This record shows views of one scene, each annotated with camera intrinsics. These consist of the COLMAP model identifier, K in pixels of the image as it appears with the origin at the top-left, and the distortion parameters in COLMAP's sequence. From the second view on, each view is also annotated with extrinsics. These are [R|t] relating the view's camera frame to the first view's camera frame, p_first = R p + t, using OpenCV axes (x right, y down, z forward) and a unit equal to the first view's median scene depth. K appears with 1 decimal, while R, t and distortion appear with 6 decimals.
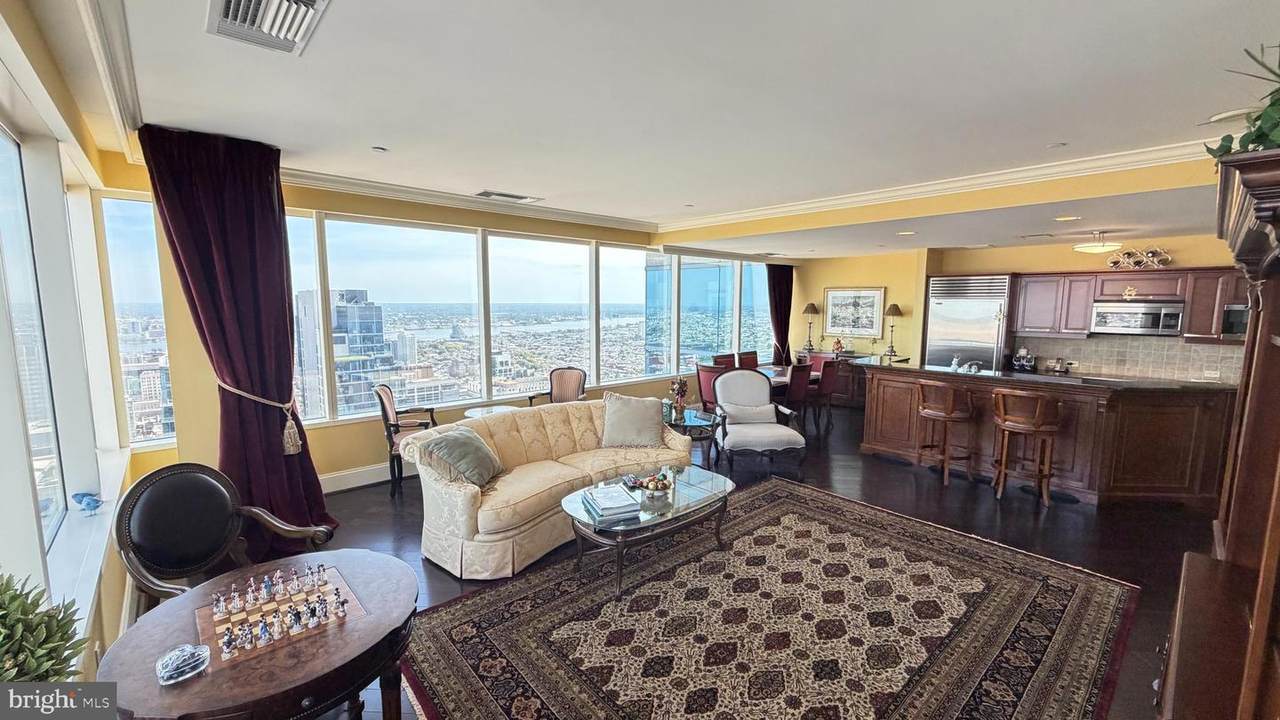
lens RADIAL K [[520.0, 0, 642.0], [0, 520.0, 362.9], [0, 0, 1]] dist [0.002417, 0.000125]
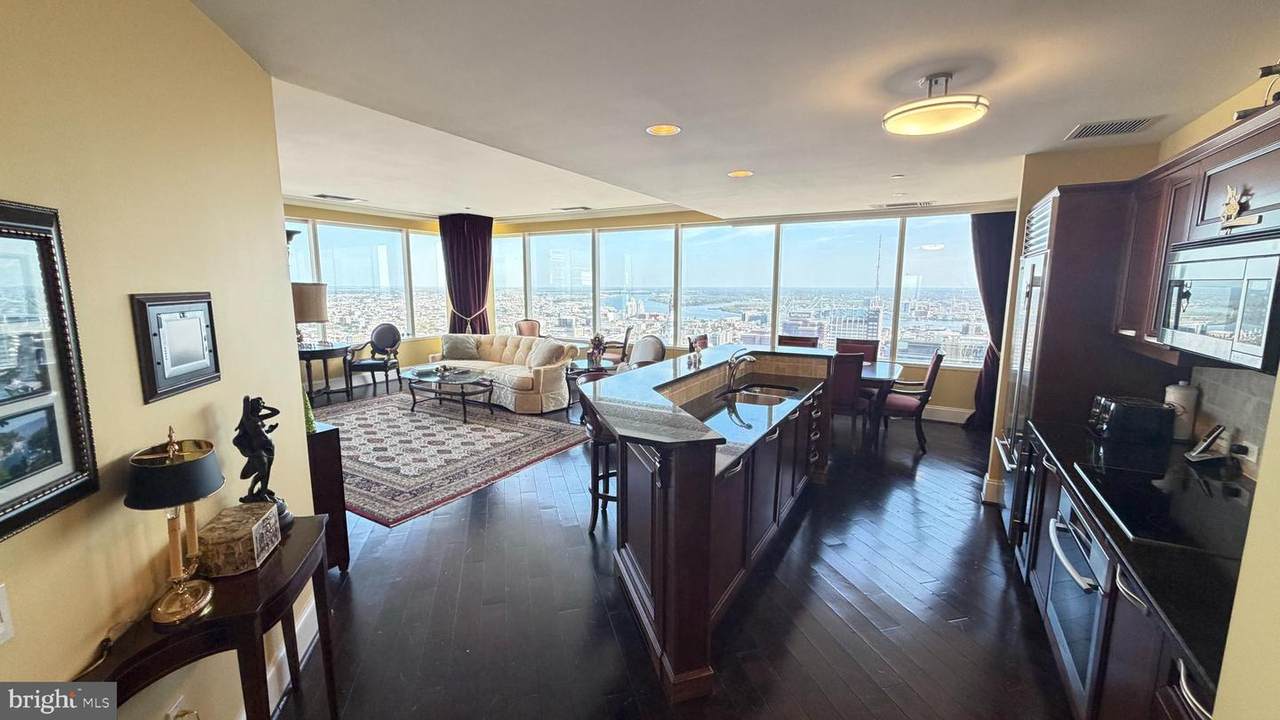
lens RADIAL K [[520.0, 0, 643.0], [0, 520.0, 358.5], [0, 0, 1]] dist [0.002417, 0.000125]
pose [[0.281145, 0.131962, -0.950549, 1.968926], [-0.114601, 0.988029, 0.103269, -0.089669], [0.952798, 0.079900, 0.292903, 1.084190]]
